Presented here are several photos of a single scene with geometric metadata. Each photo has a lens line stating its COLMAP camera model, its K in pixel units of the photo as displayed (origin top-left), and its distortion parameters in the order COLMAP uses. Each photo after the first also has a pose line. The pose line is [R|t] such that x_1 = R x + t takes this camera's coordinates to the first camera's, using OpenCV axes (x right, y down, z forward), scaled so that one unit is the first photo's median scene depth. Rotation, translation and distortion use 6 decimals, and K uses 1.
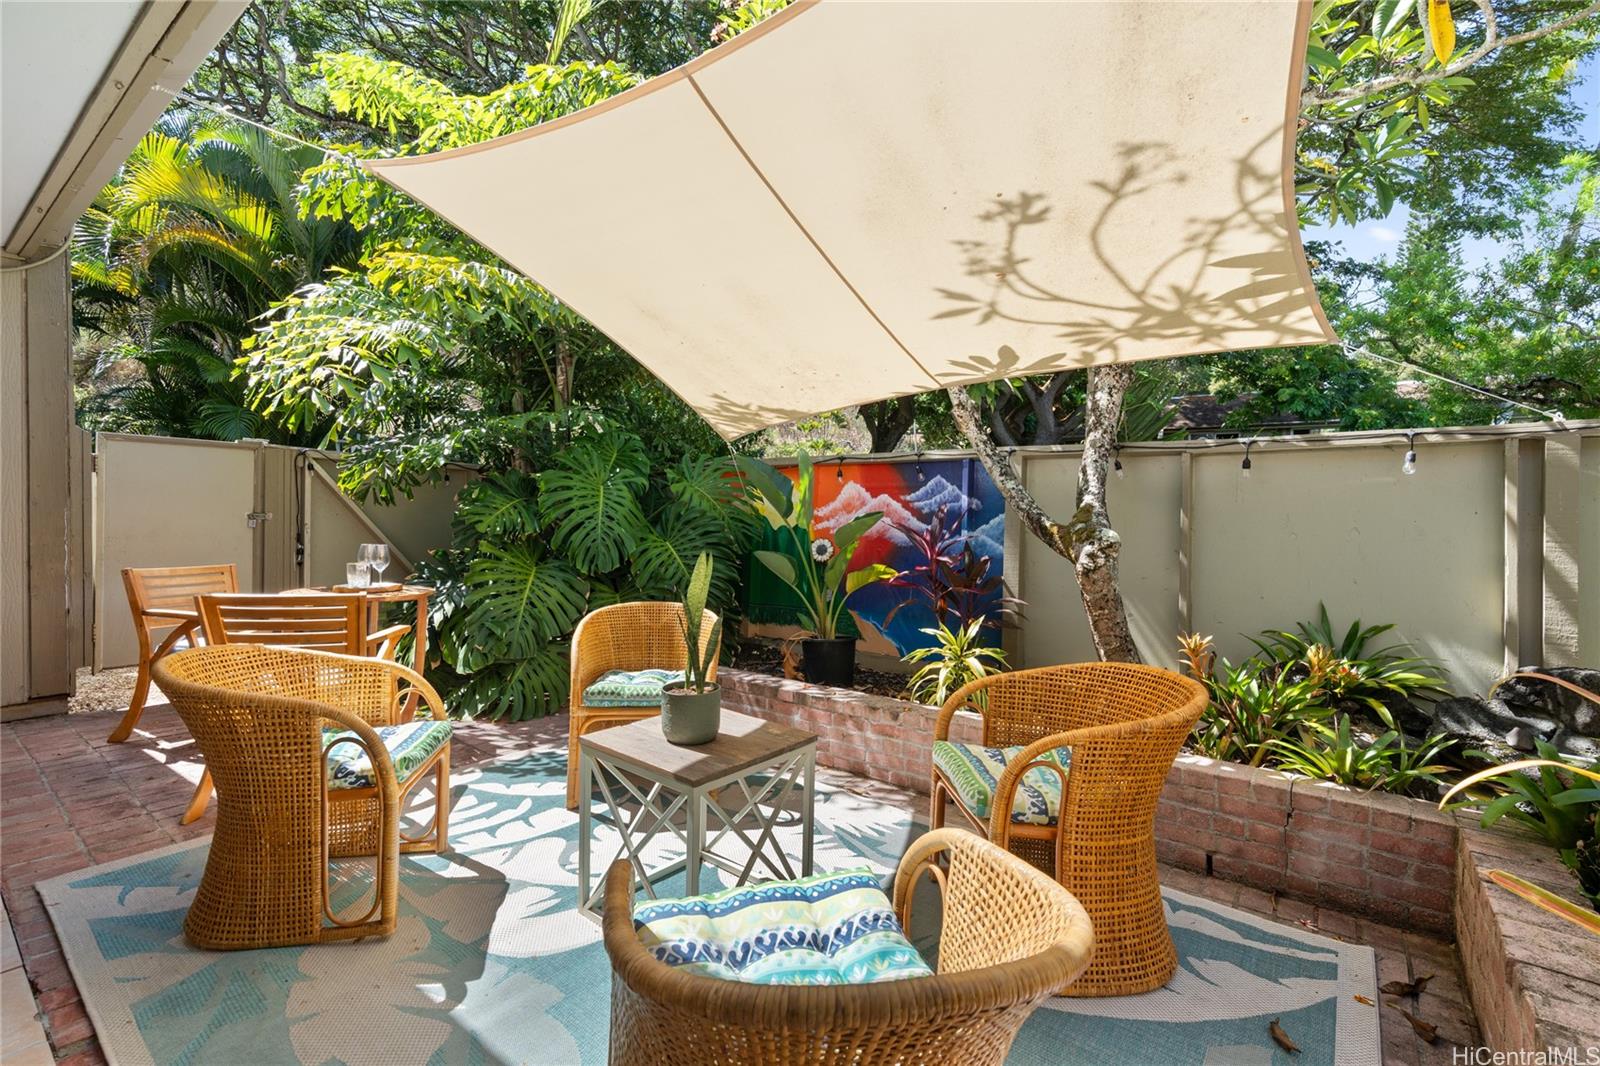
lens RADIAL K [[726.0, 0, 794.3], [0, 726.0, 520.3], [0, 0, 1]] dist [0.002516, 0.000315]
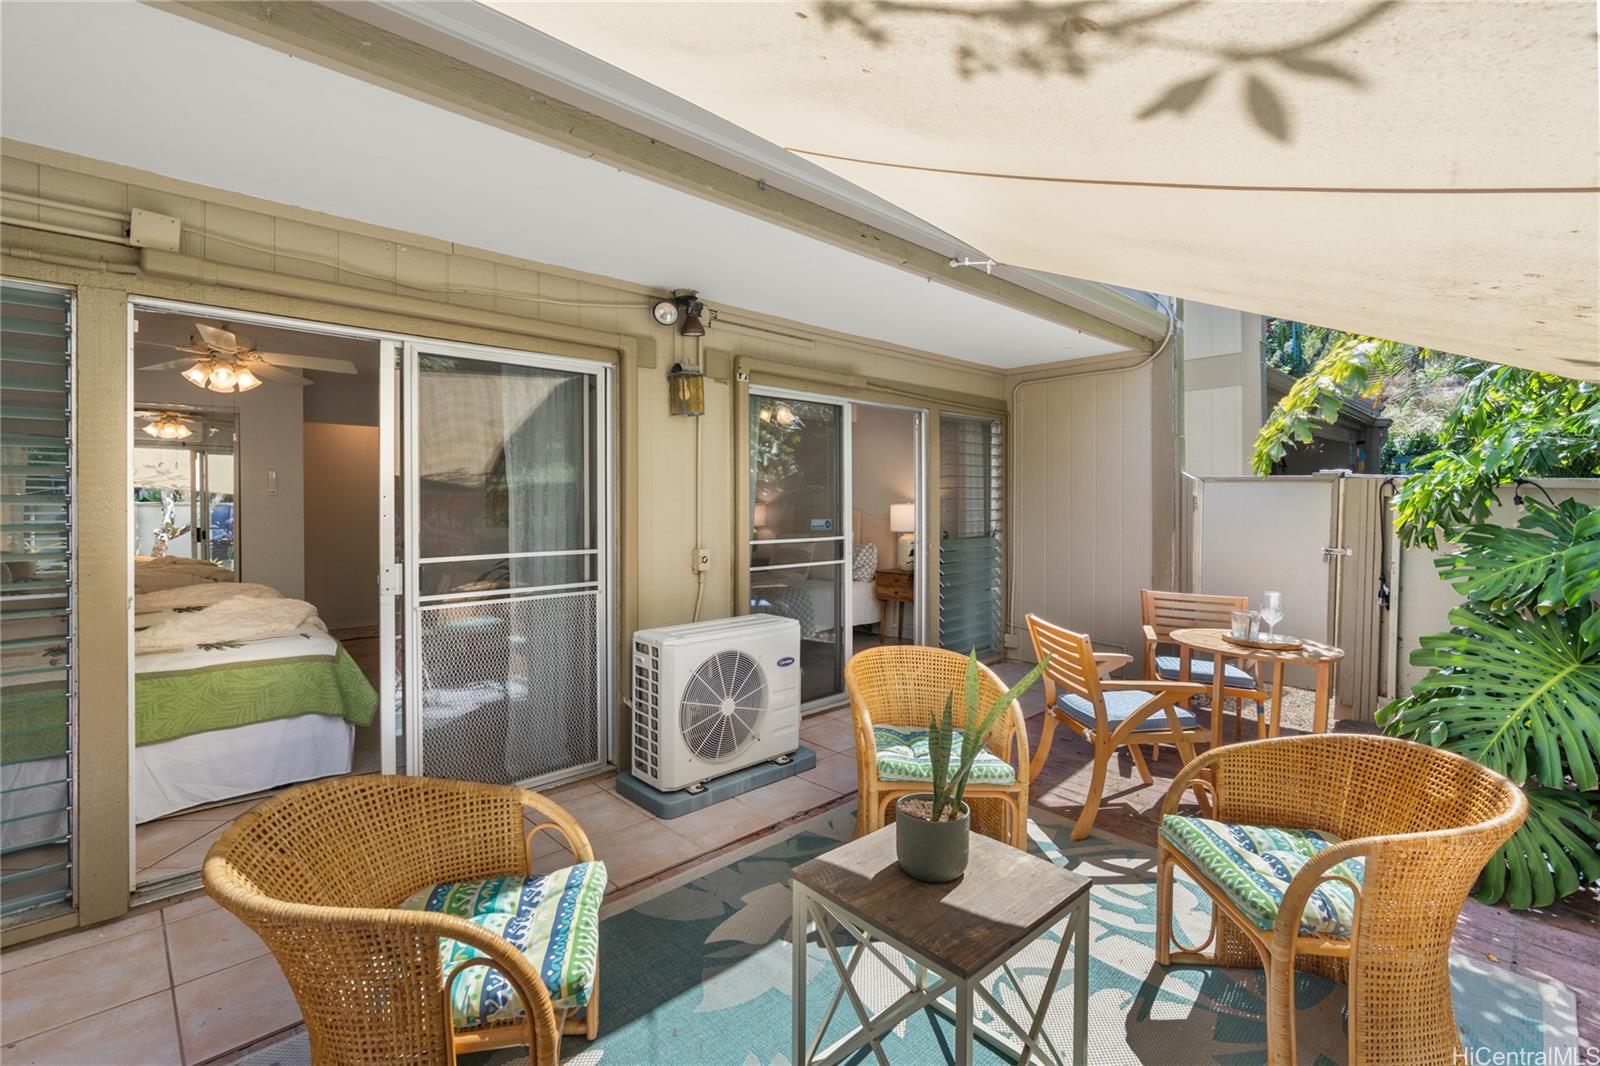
lens RADIAL K [[726.0, 0, 769.6], [0, 726.0, 511.2], [0, 0, 1]] dist [0.002516, 0.000315]
pose [[-0.167654, 0.001408, -0.985845, 0.495819], [-0.022081, 0.999743, 0.005182, -0.072571], [0.985599, 0.022637, -0.167579, 0.675276]]
